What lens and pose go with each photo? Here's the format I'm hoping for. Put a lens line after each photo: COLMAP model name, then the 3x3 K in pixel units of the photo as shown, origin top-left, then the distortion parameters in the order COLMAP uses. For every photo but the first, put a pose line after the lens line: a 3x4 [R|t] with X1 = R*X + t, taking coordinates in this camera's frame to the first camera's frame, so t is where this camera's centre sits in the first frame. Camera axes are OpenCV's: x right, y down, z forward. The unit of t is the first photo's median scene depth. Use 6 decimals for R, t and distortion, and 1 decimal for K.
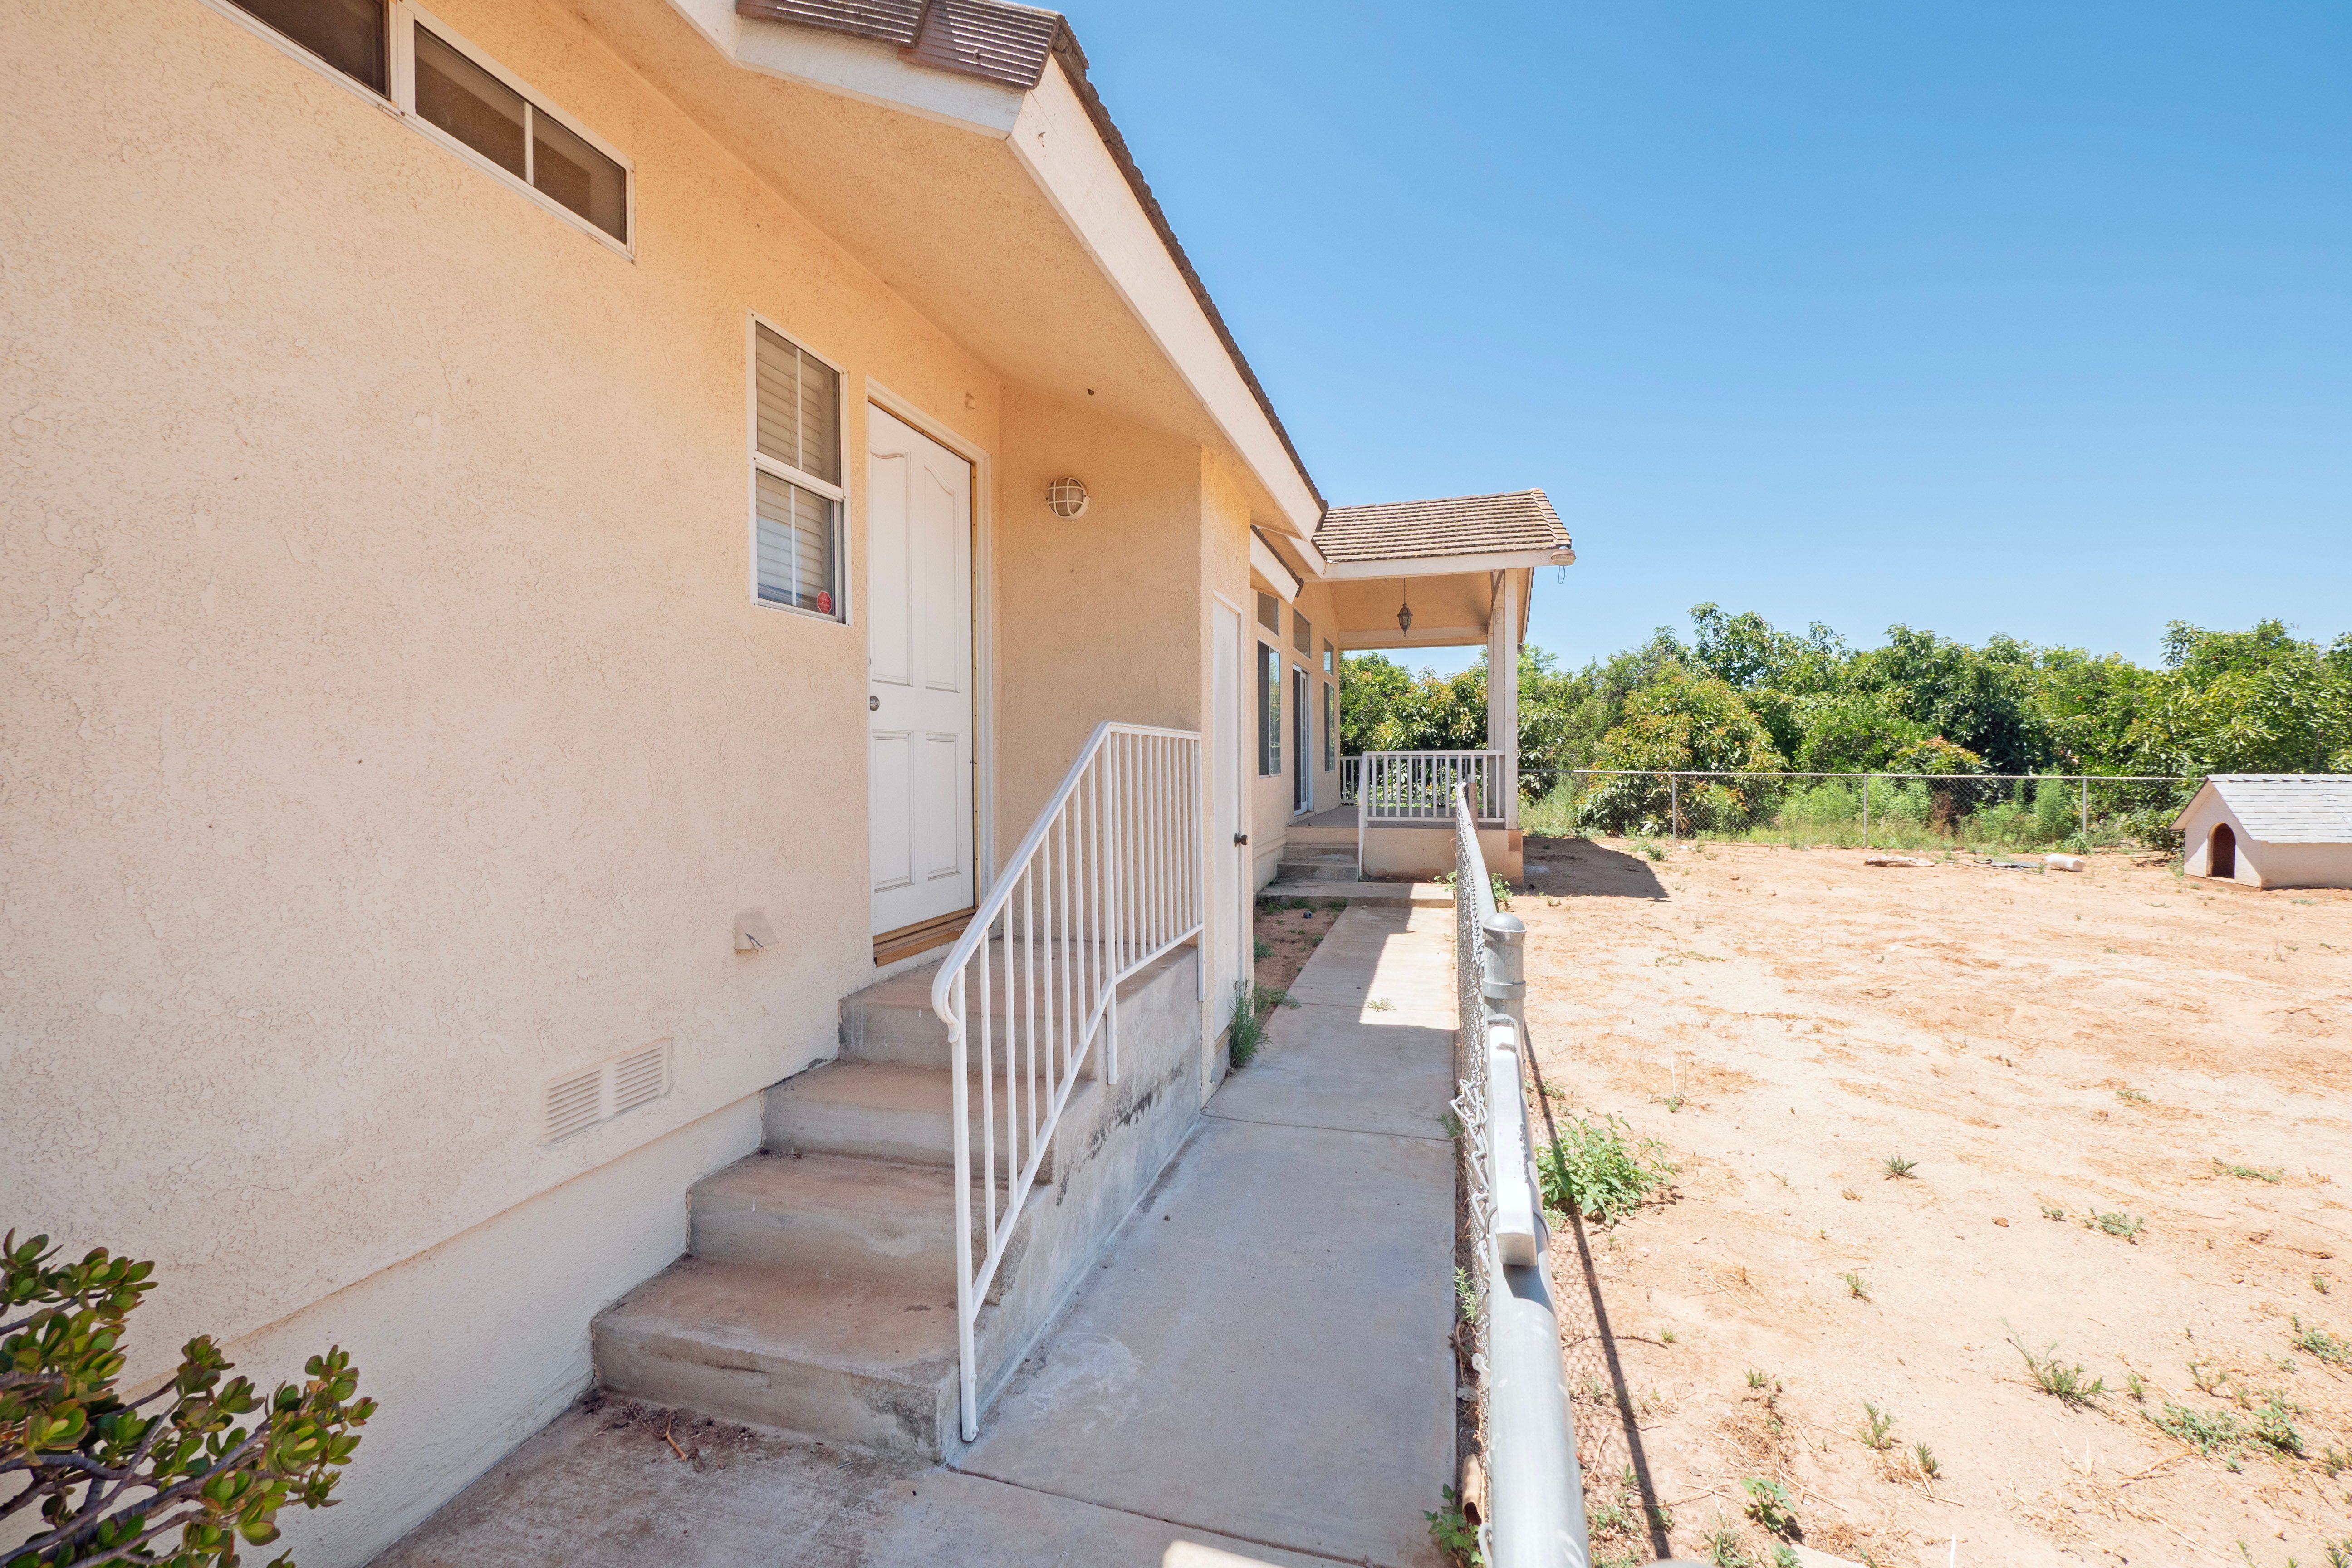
lens RADIAL K [[1027.3, 0, 1170.9], [0, 1027.3, 779.9], [0, 0, 1]] dist [0.010116, 0.000040]
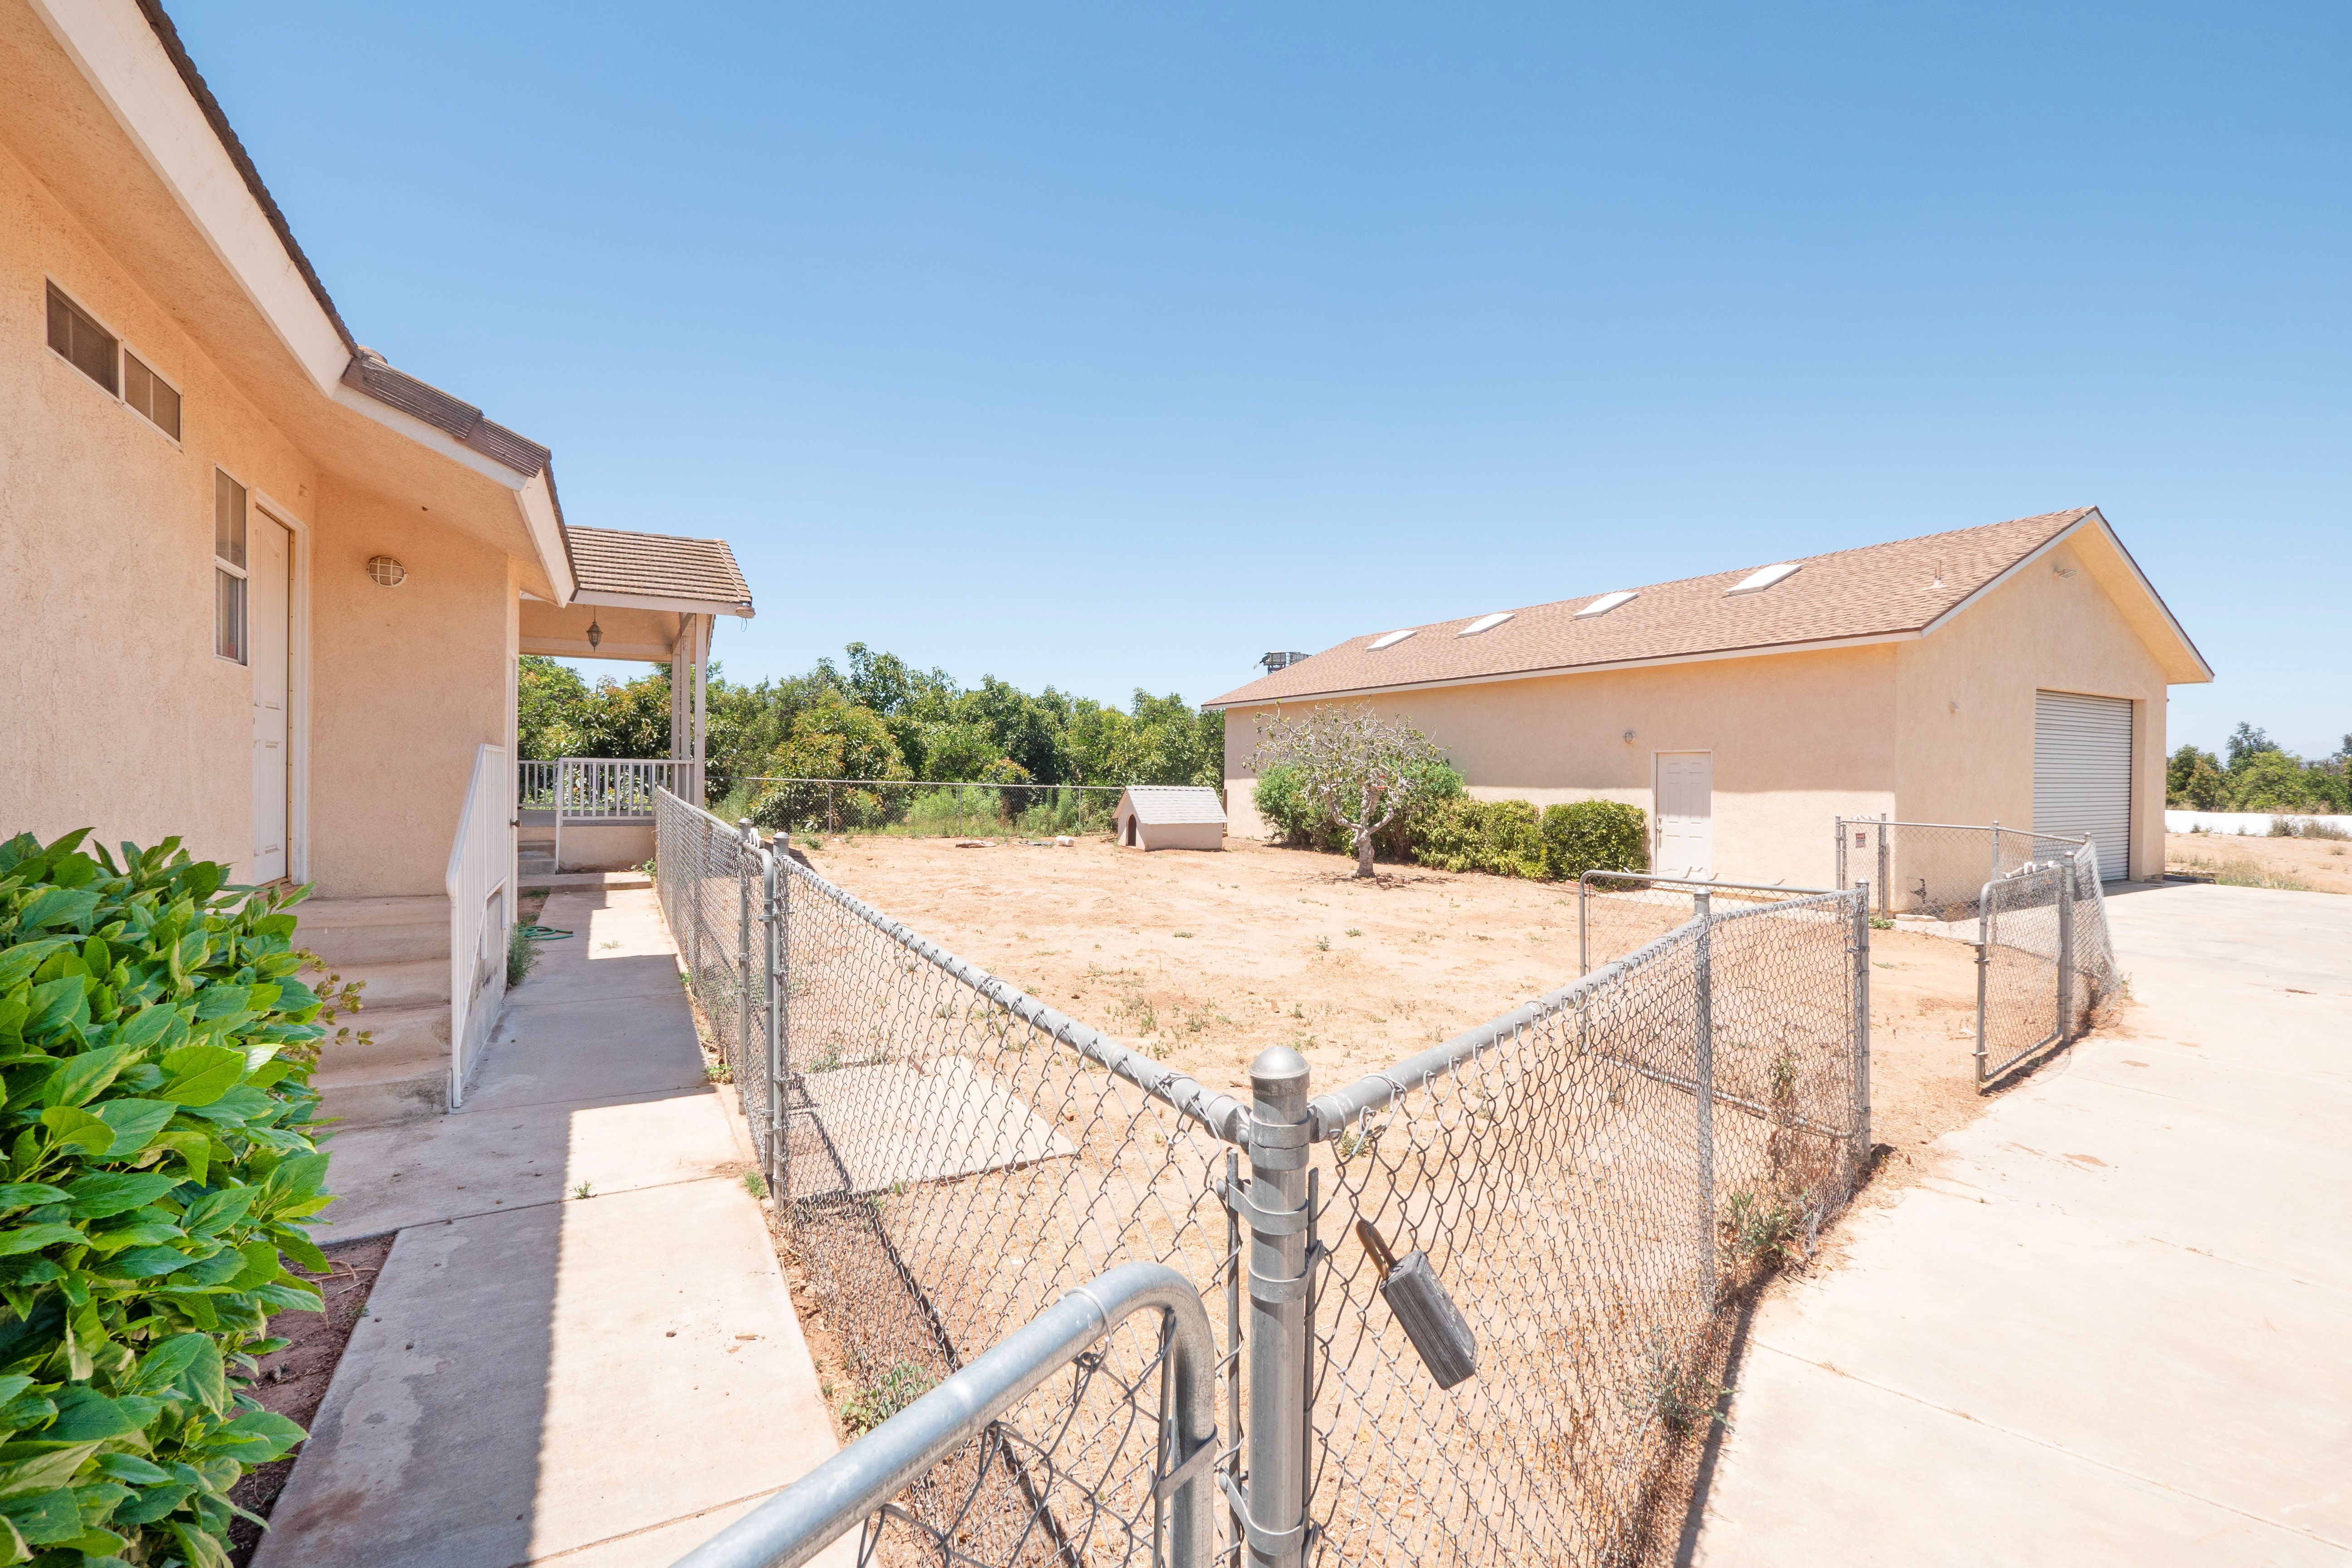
lens RADIAL K [[1027.3, 0, 1175.8], [0, 1027.3, 780.2], [0, 0, 1]] dist [0.010116, 0.000040]
pose [[0.717272, 0.012627, 0.696678, -0.073136], [-0.007216, 0.999917, -0.010693, 0.002247], [-0.696755, 0.002643, 0.717304, -0.171599]]
